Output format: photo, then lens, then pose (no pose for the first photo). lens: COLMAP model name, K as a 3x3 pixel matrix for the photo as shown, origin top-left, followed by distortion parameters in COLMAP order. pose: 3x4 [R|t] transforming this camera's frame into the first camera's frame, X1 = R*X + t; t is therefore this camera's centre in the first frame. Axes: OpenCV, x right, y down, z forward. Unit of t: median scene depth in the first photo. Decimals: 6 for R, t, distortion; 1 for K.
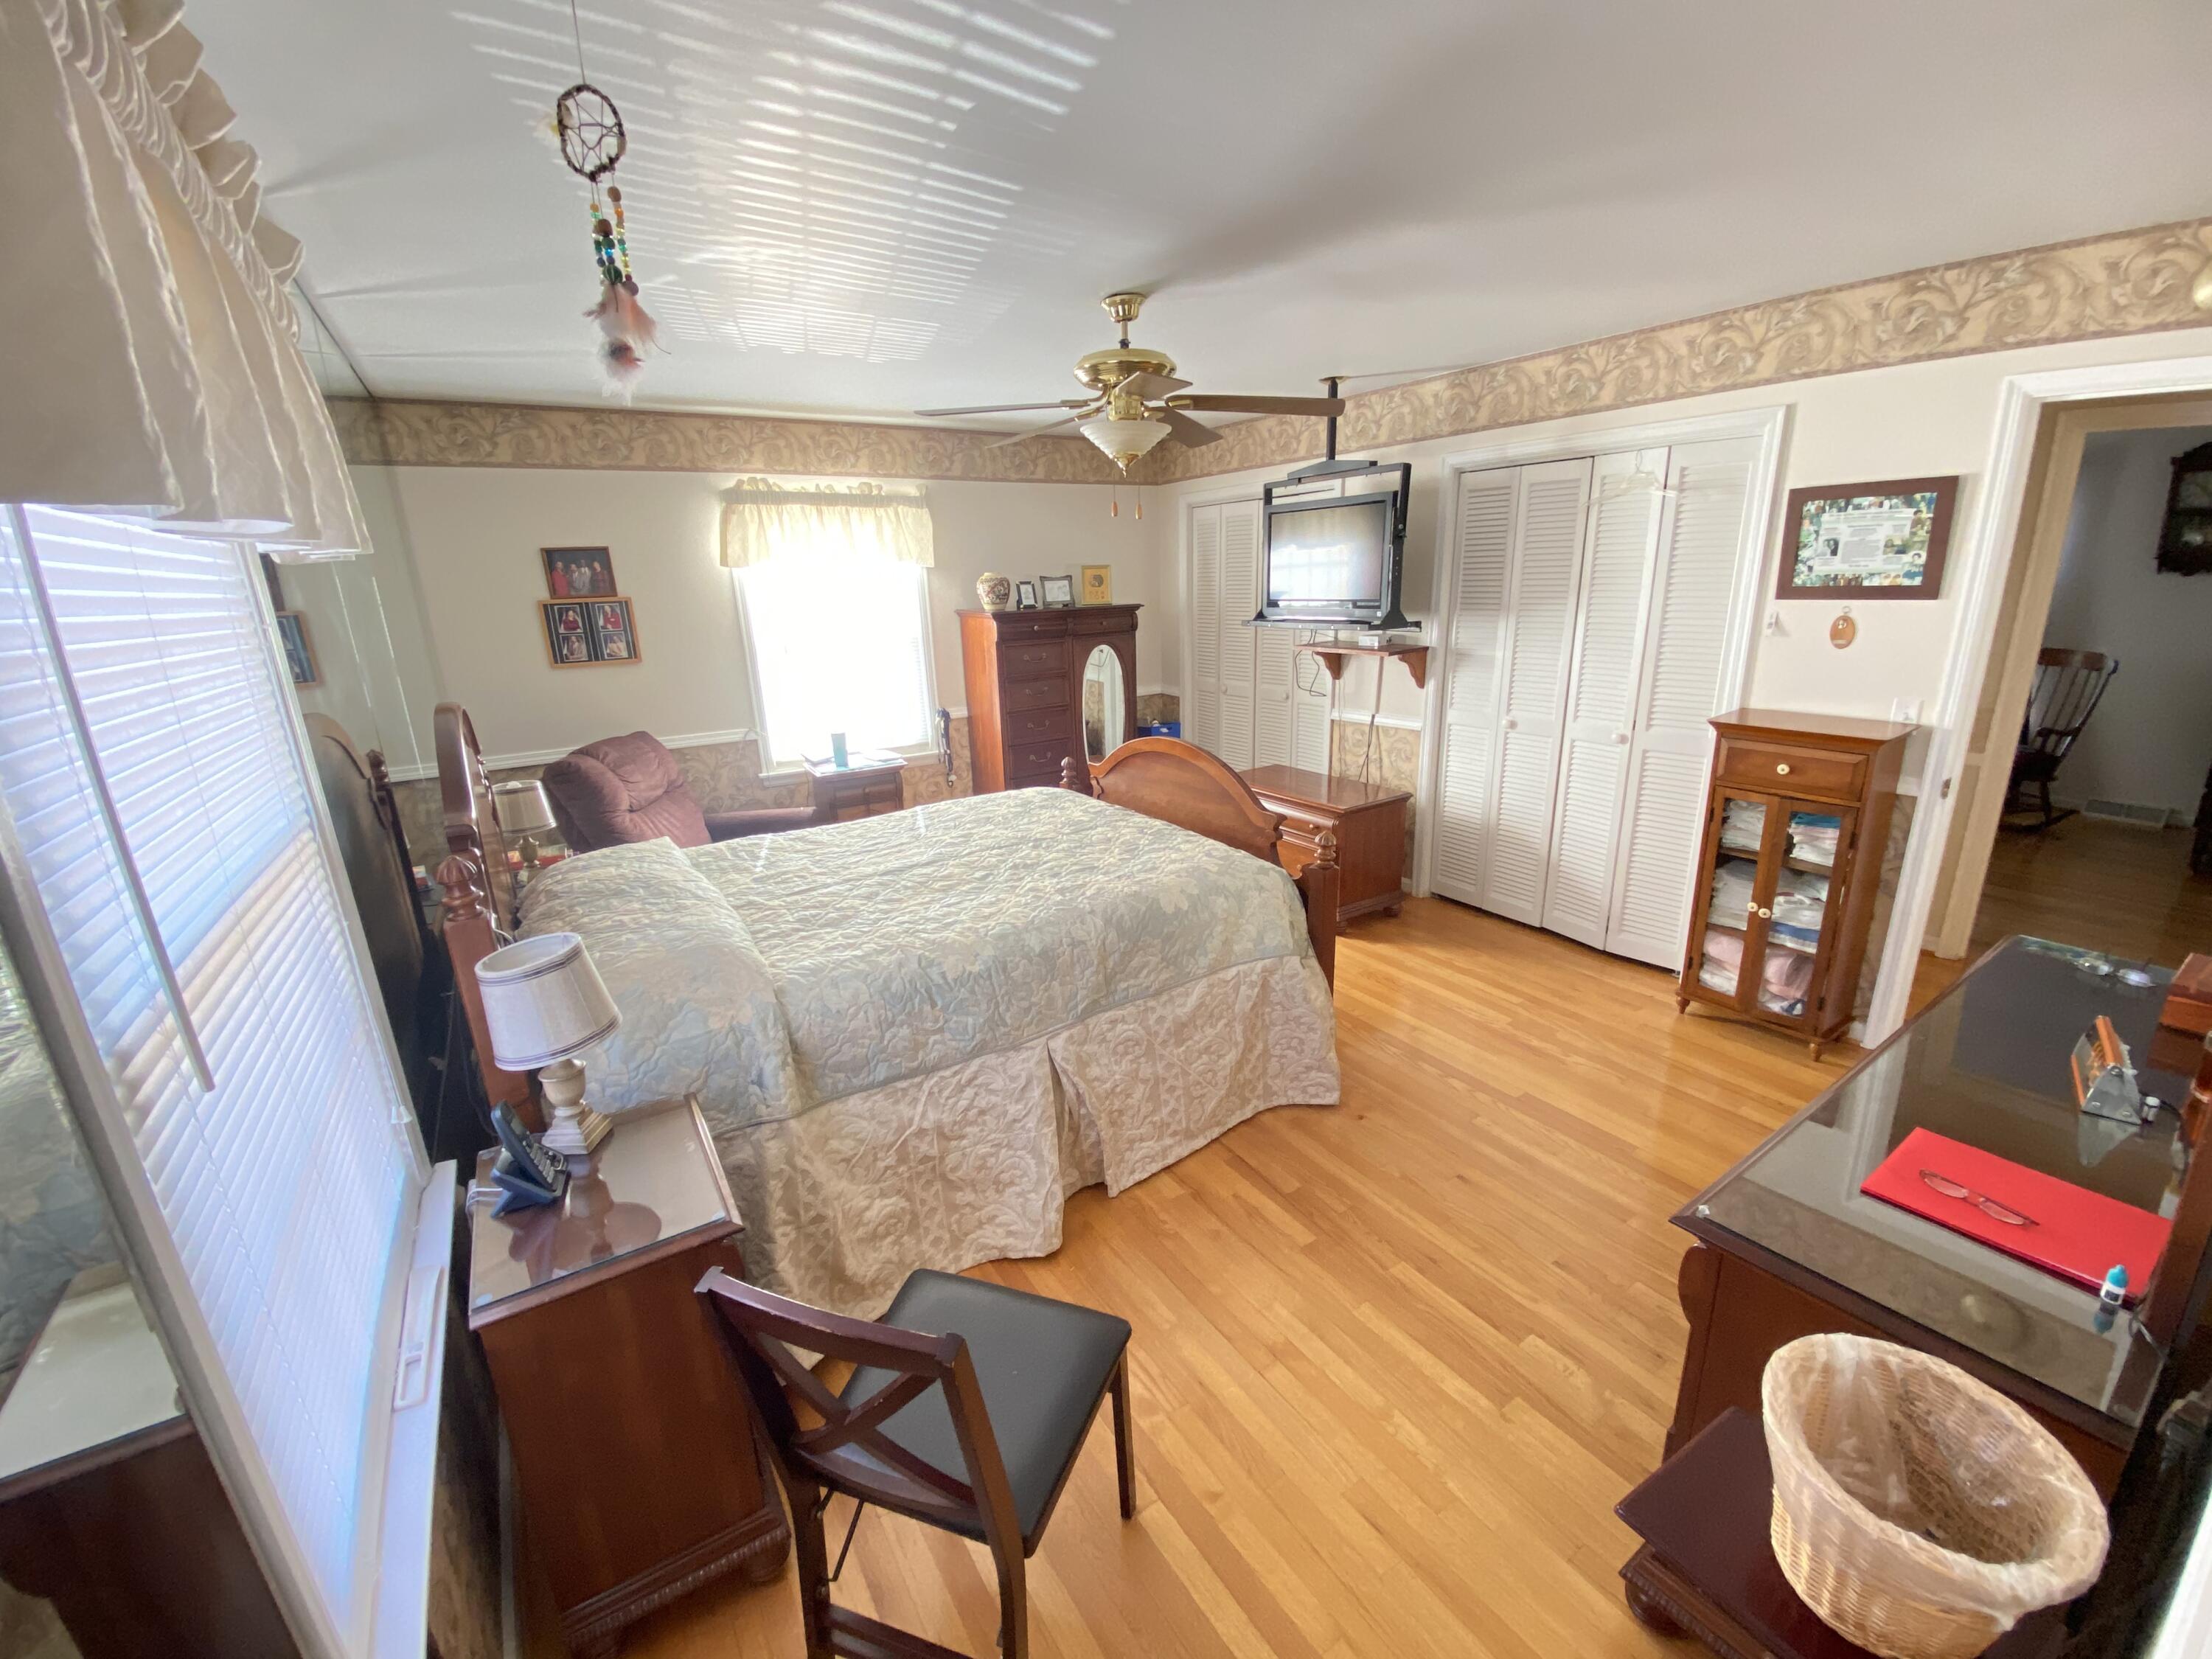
lens RADIAL K [[905.9, 0, 1113.7], [0, 905.9, 830.6], [0, 0, 1]] dist [-0.001675, -0.000826]
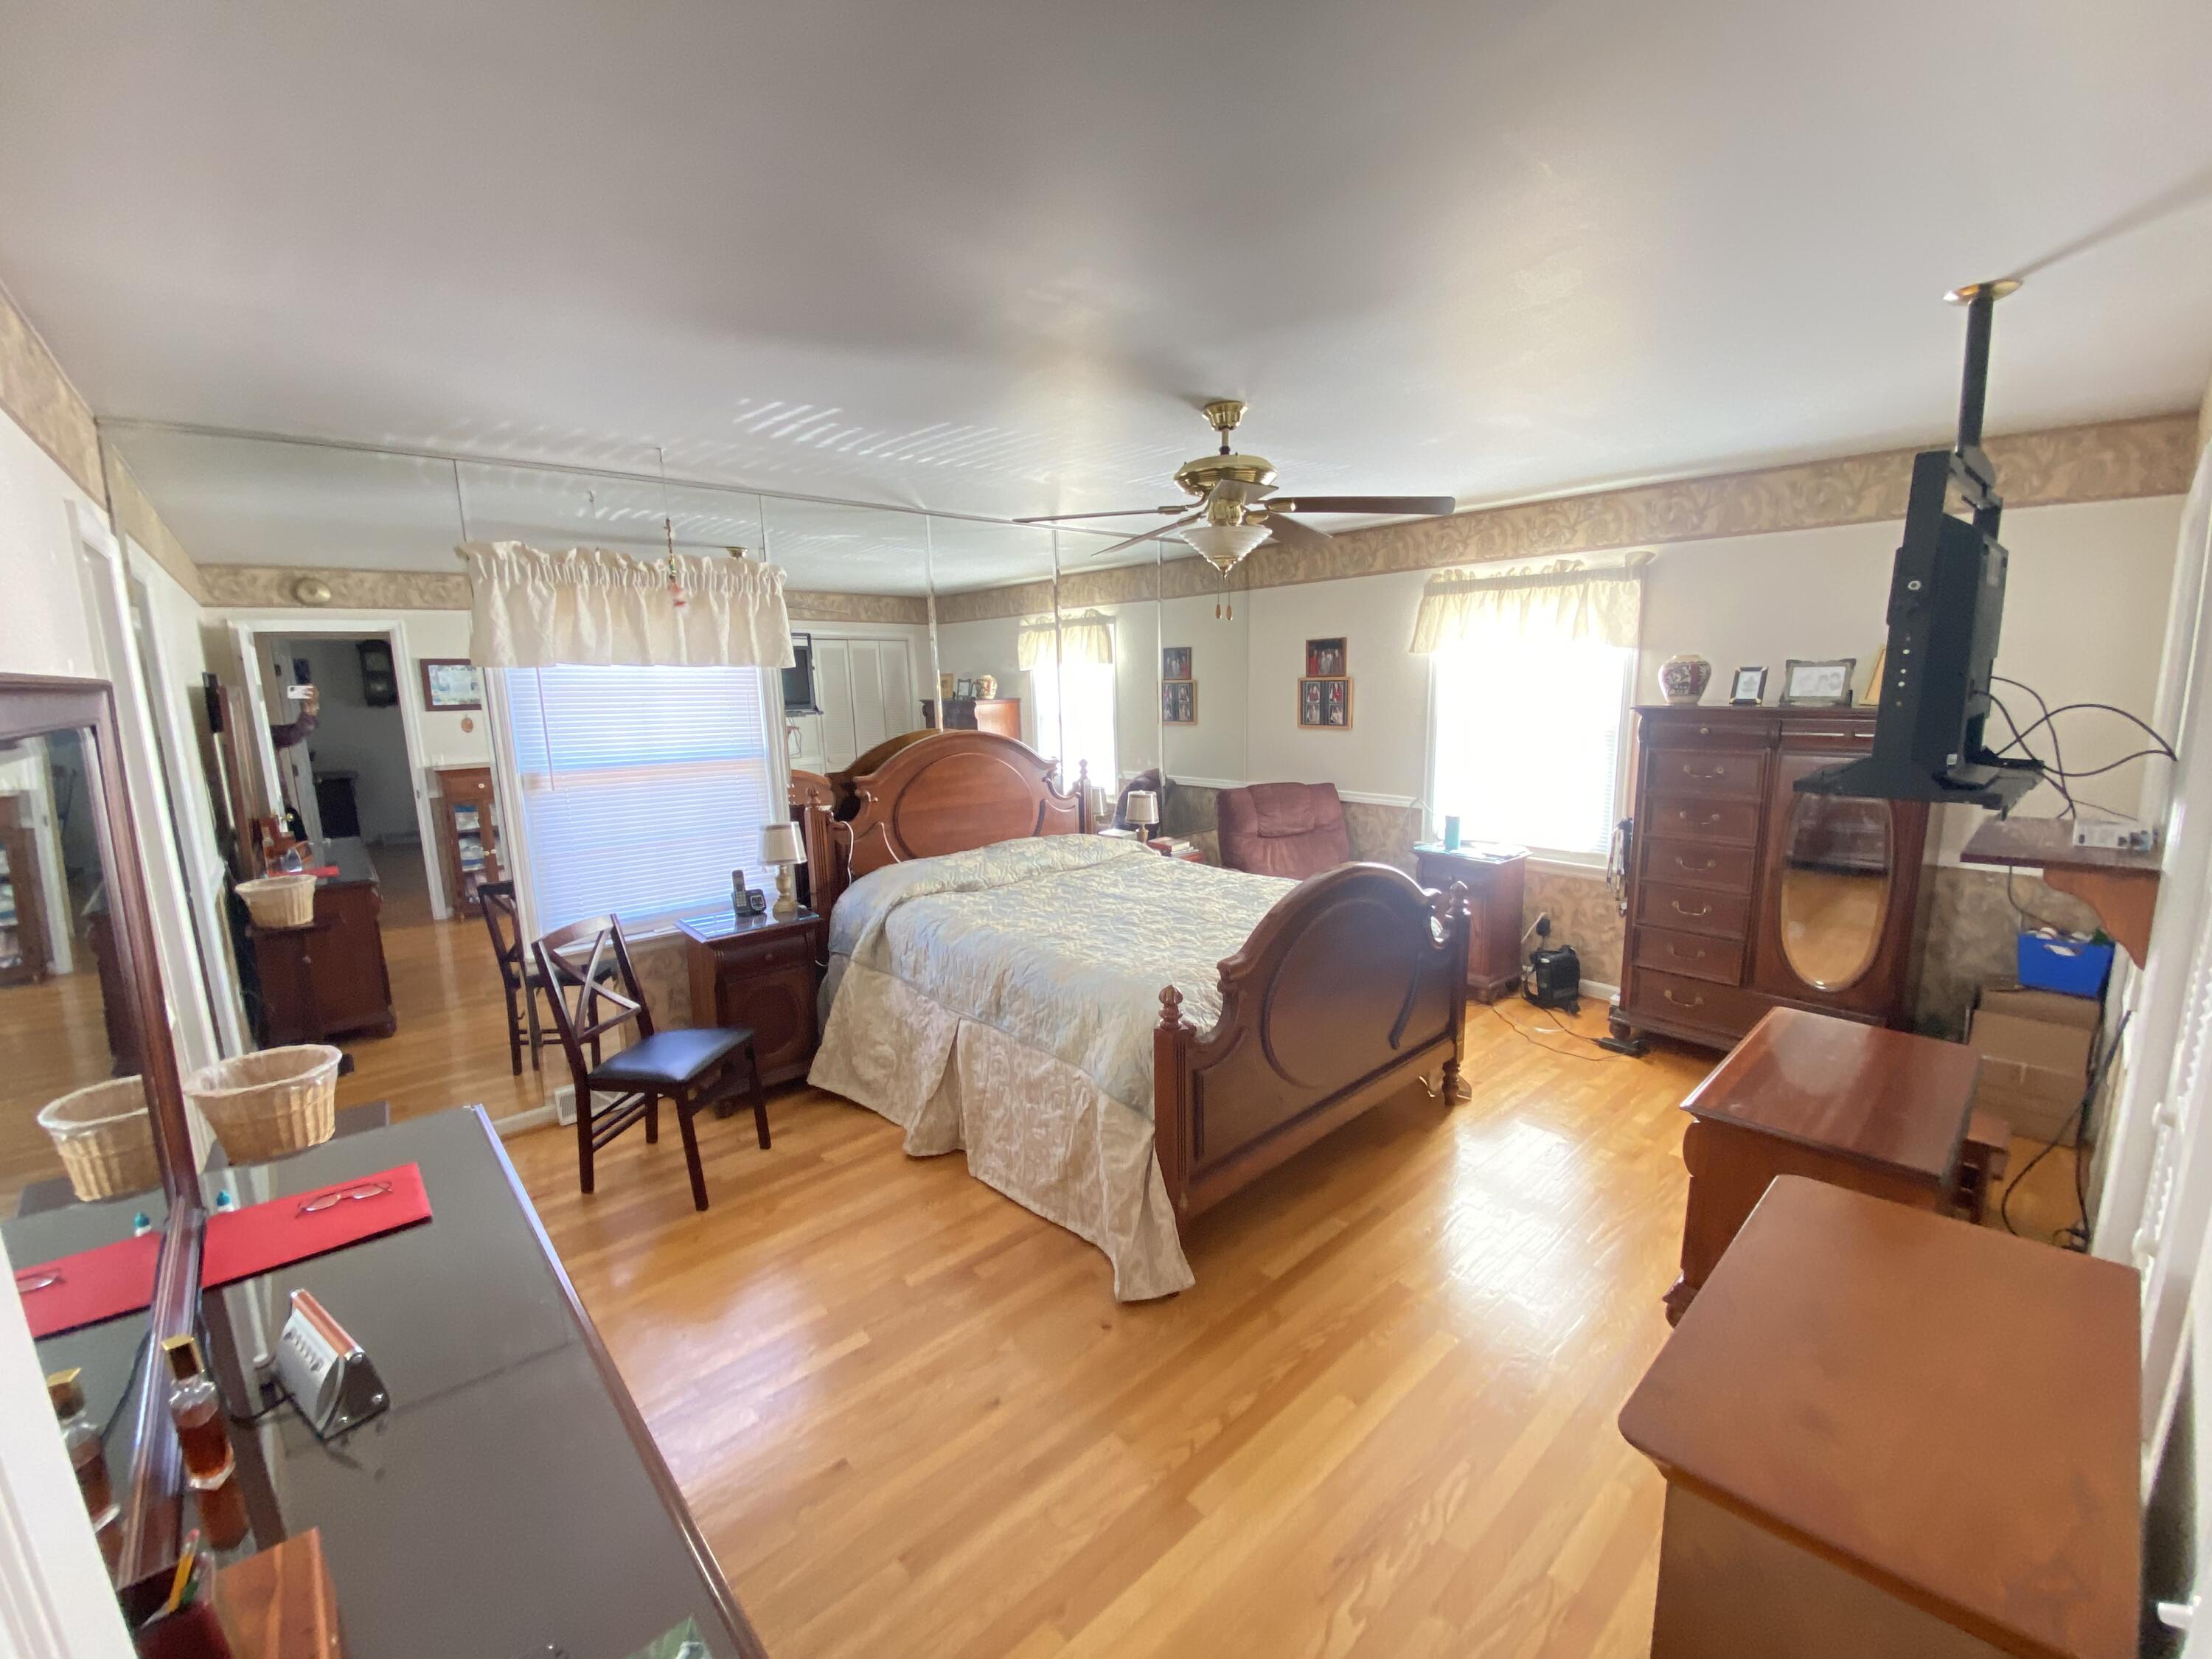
lens RADIAL K [[905.9, 0, 1104.2], [0, 905.9, 829.7], [0, 0, 1]] dist [-0.001675, -0.000826]
pose [[0.137479, 0.191029, -0.971909, 0.657727], [-0.252596, 0.955545, 0.152082, -0.159776], [0.957755, 0.224592, 0.179621, 0.496770]]
